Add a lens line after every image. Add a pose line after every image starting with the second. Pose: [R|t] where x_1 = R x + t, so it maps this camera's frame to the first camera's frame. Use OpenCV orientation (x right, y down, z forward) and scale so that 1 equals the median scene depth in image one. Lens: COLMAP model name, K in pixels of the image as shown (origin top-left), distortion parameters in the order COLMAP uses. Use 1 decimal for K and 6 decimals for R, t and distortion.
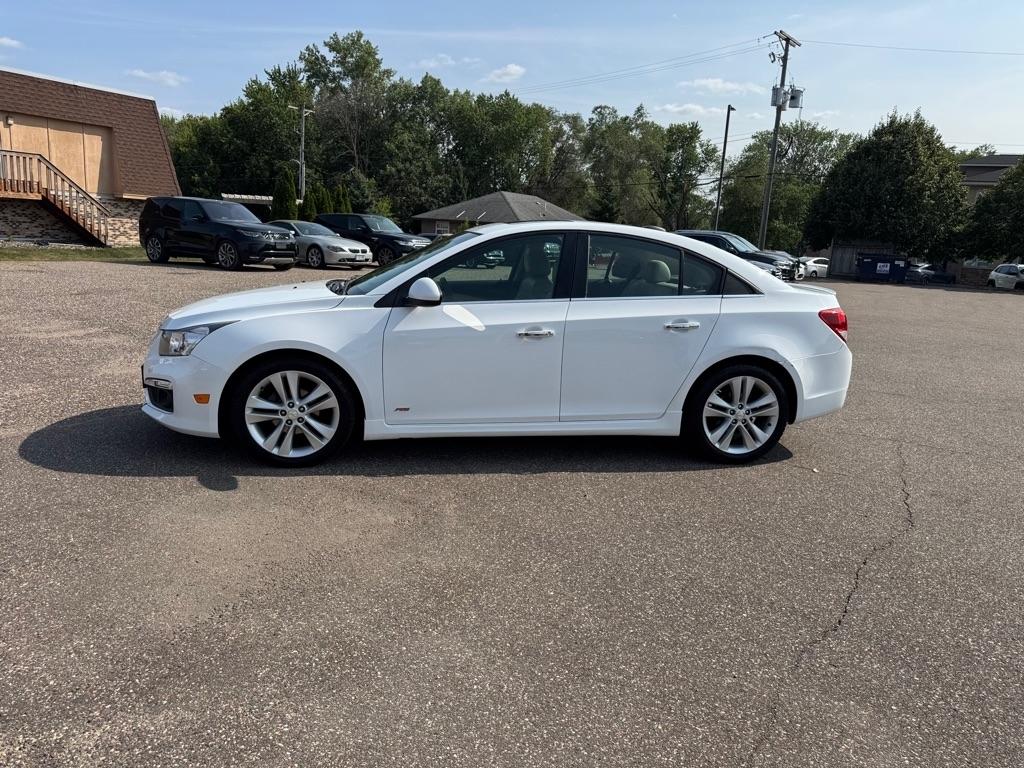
lens RADIAL K [[748.8, 0, 512.0], [0, 748.8, 384.0], [0, 0, 1]] dist [0.096779, -0.139566]
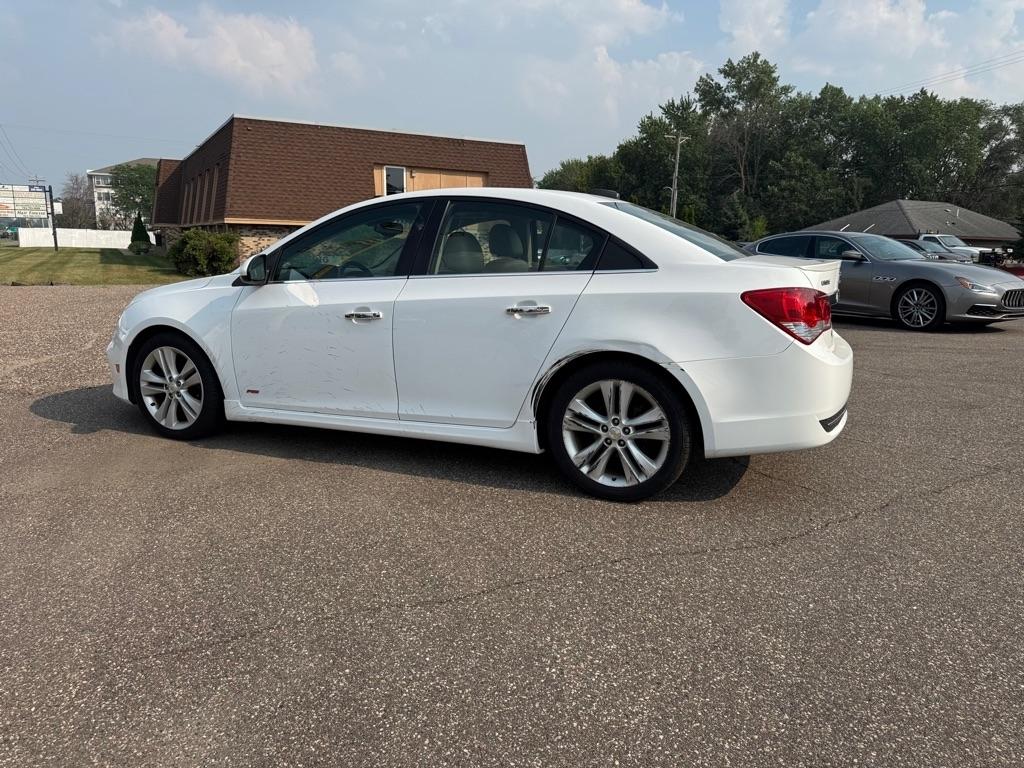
lens RADIAL K [[749.3, 0, 519.9], [0, 749.3, 389.7], [0, 0, 1]] dist [-0.007701, -0.009397]
pose [[0.841982, 0.058573, -0.536316, 0.129089], [-0.075635, 0.997087, -0.009848, 0.002862], [0.534177, 0.048856, 0.843960, 0.070901]]
